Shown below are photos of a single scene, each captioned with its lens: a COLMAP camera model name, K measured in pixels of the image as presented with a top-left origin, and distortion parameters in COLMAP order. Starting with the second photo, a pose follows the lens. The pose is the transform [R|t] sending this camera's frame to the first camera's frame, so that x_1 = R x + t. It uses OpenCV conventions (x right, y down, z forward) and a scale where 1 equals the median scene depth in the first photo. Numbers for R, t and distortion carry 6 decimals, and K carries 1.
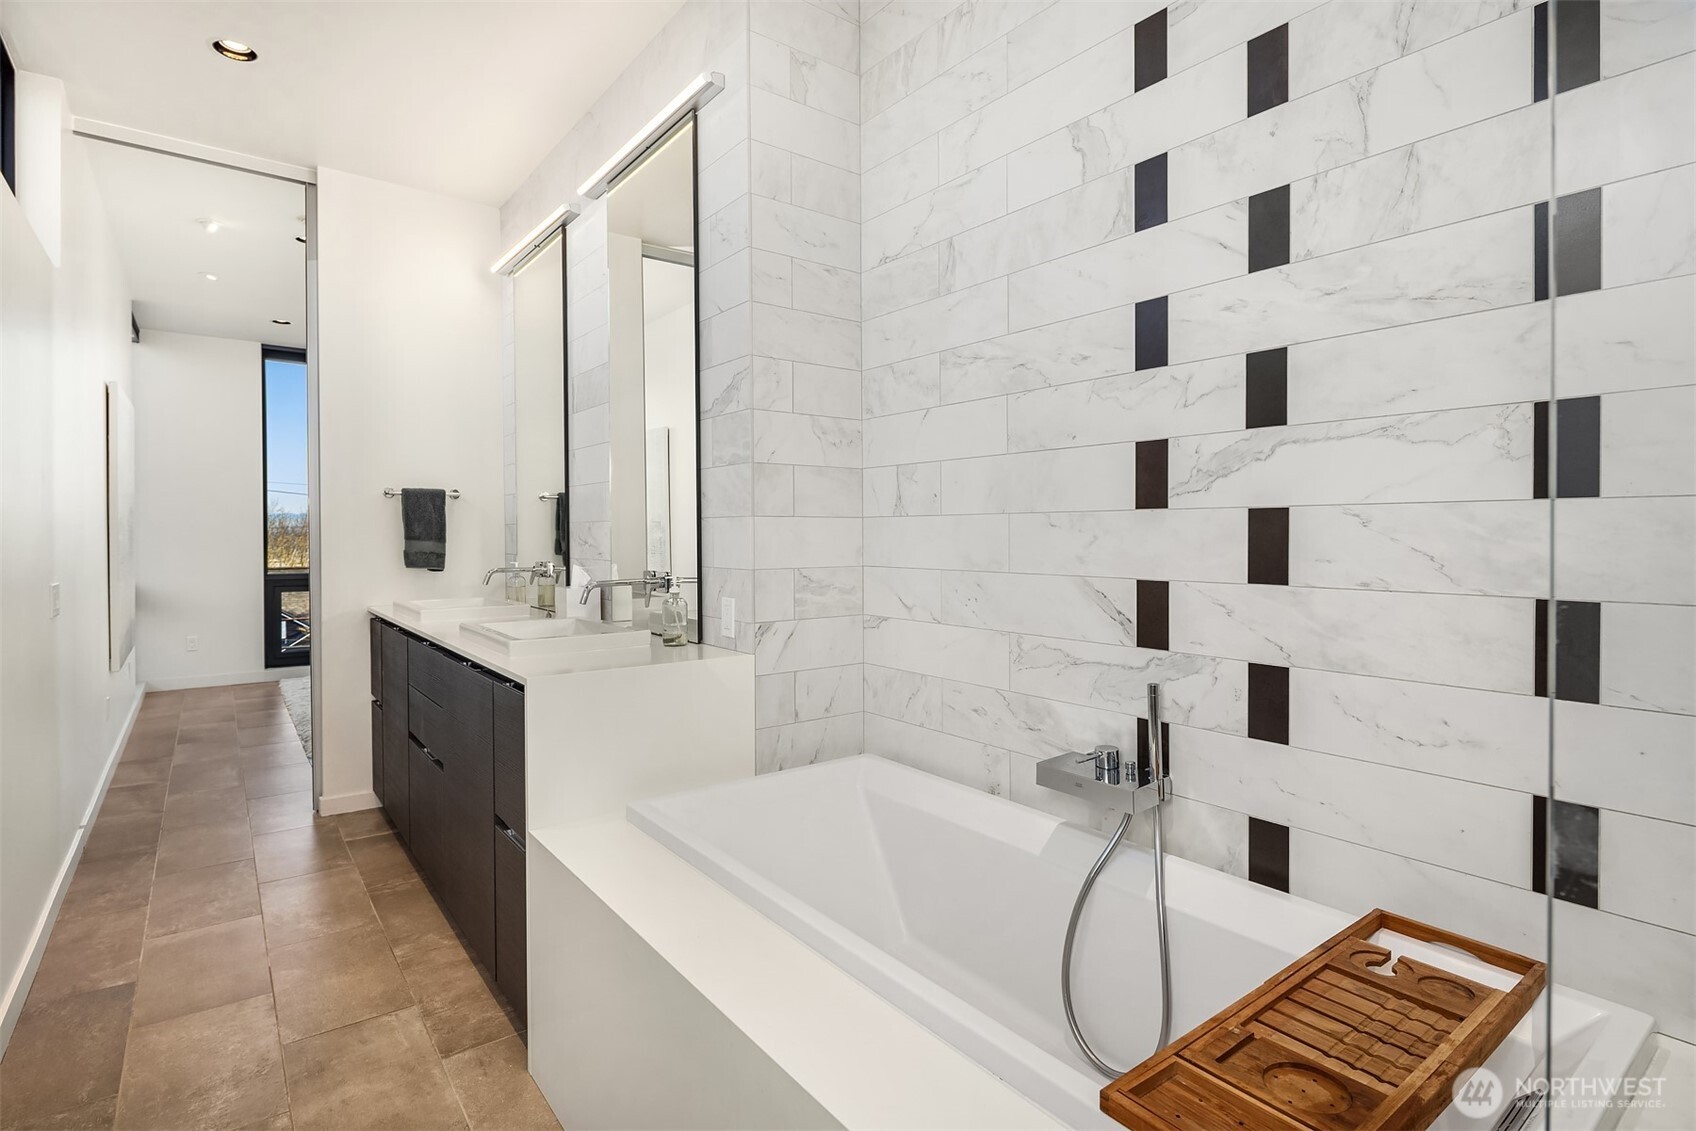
lens RADIAL K [[833.4, 0, 852.0], [0, 833.4, 553.2], [0, 0, 1]] dist [0.006020, 0.000432]
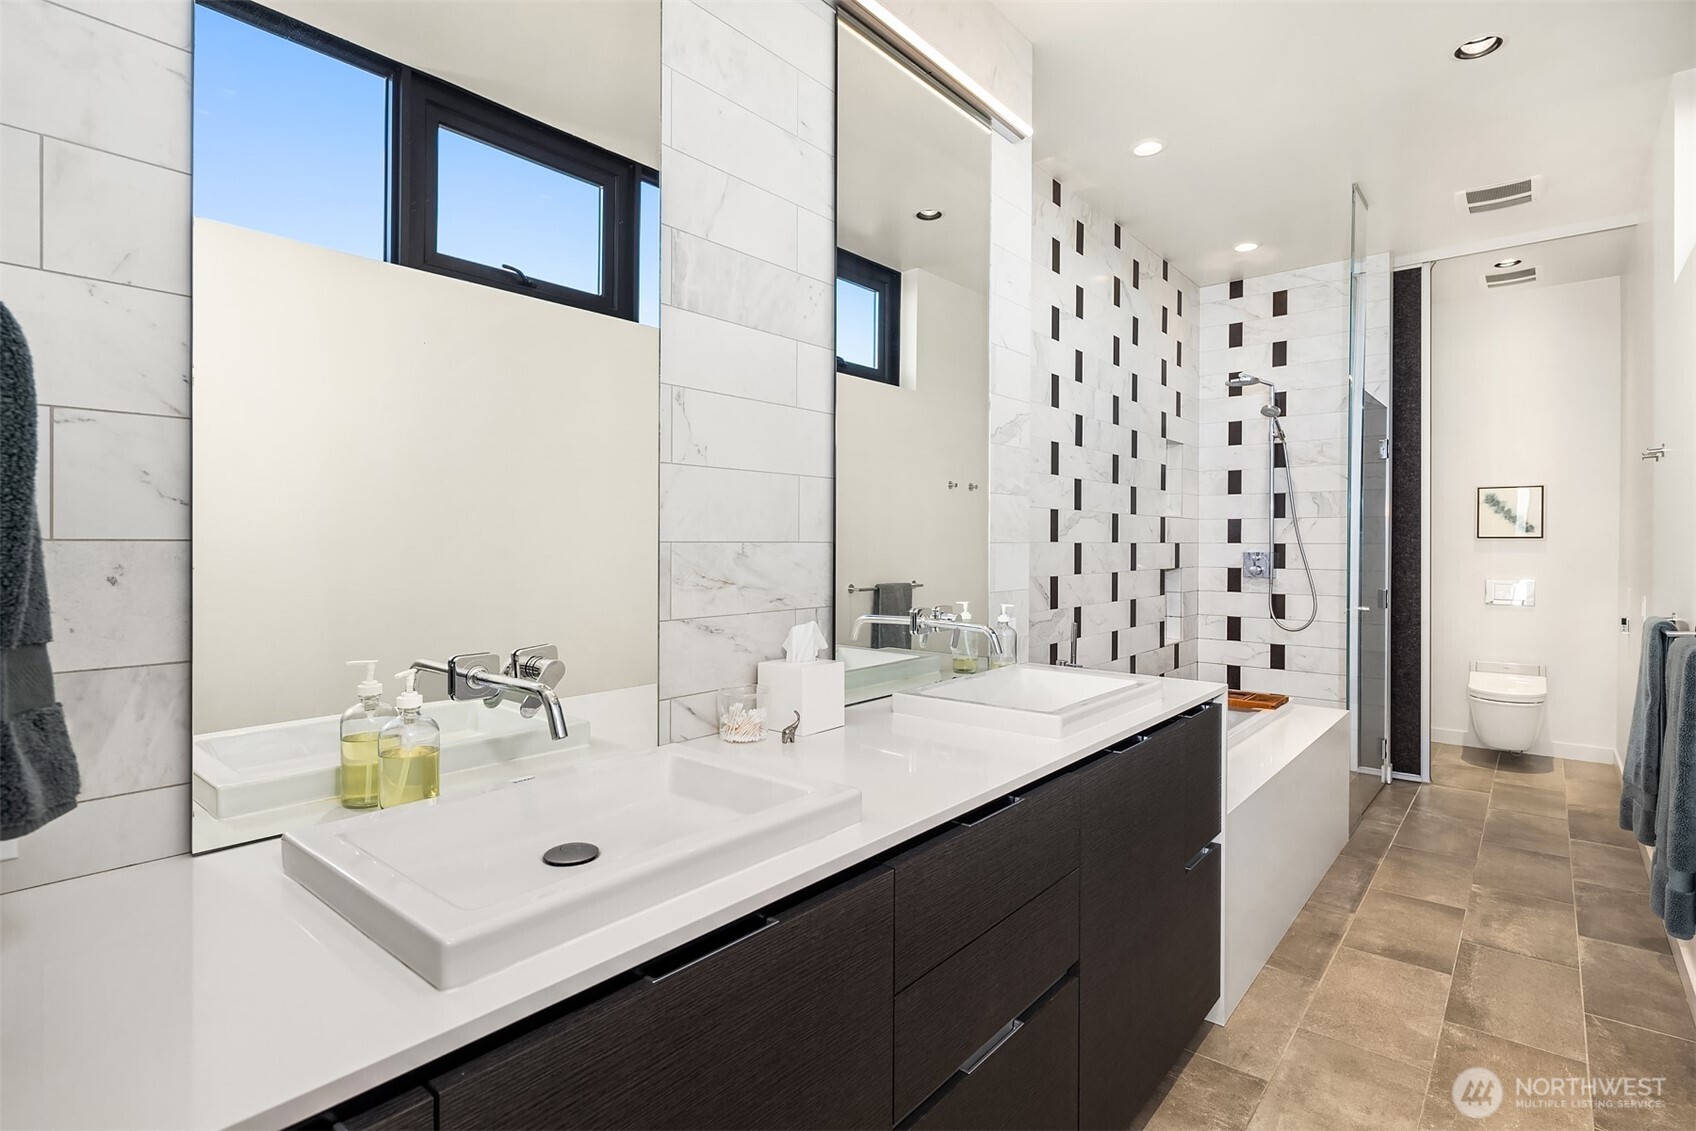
lens RADIAL K [[833.4, 0, 852.2], [0, 833.4, 552.8], [0, 0, 1]] dist [0.006020, 0.000432]
pose [[-0.220051, -0.011806, 0.975417, -1.383659], [0.017634, 0.999715, 0.016078, -0.061852], [-0.975329, 0.020738, -0.219780, 1.729340]]
